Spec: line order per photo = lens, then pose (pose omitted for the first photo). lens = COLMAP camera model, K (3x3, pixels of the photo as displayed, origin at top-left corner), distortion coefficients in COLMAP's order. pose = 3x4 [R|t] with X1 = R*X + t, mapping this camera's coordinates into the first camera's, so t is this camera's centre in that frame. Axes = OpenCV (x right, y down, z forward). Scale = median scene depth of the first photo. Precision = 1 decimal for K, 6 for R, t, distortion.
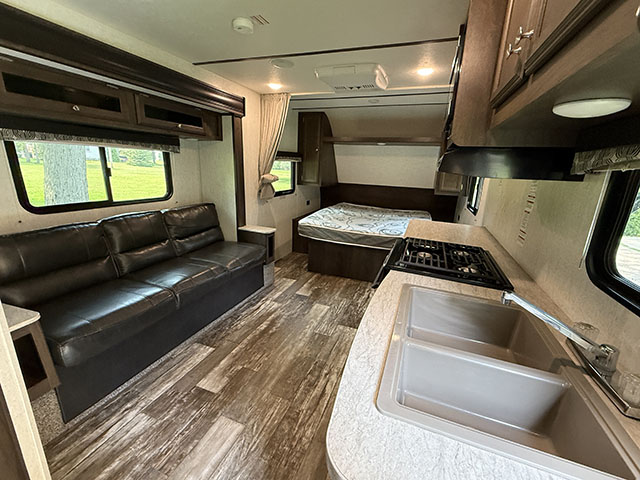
lens RADIAL K [[275.1, 0, 317.5], [0, 275.1, 240.8], [0, 0, 1]] dist [0.001852, -0.000705]
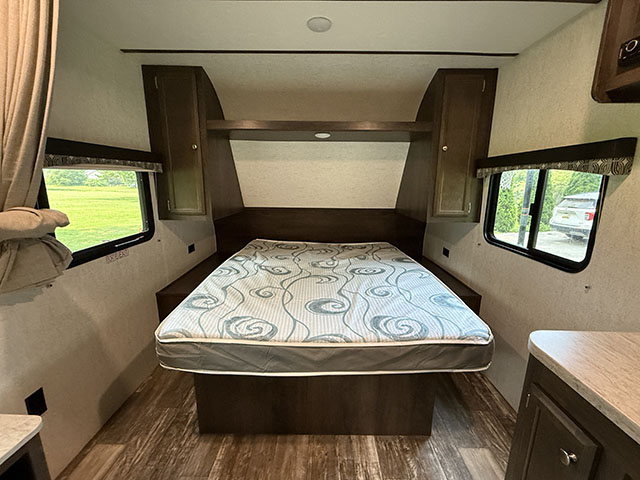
lens RADIAL K [[275.1, 0, 320.9], [0, 275.1, 239.4], [0, 0, 1]] dist [0.001852, -0.000705]
pose [[0.931603, -0.106077, 0.347655, 0.021942], [0.124181, 0.991802, -0.030146, -0.150769], [-0.341606, 0.071256, 0.937138, 0.574258]]
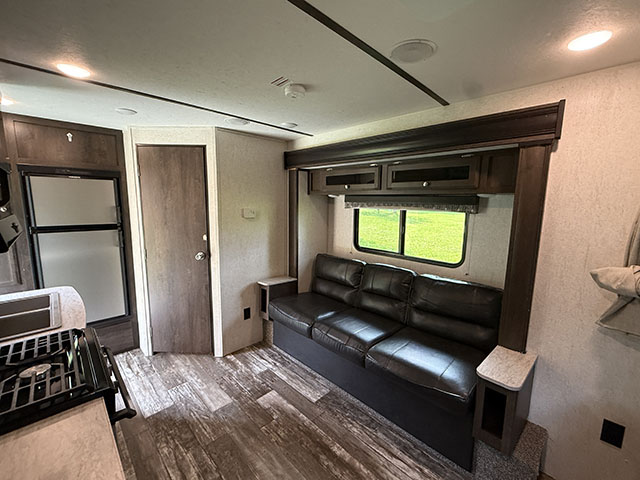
lens RADIAL K [[275.1, 0, 319.8], [0, 275.1, 239.6], [0, 0, 1]] dist [0.001852, -0.000705]
pose [[-0.403952, 0.032500, -0.914202, 0.452228], [-0.307343, 0.936455, 0.169095, -0.292033], [0.861605, 0.349280, -0.368294, 1.104271]]
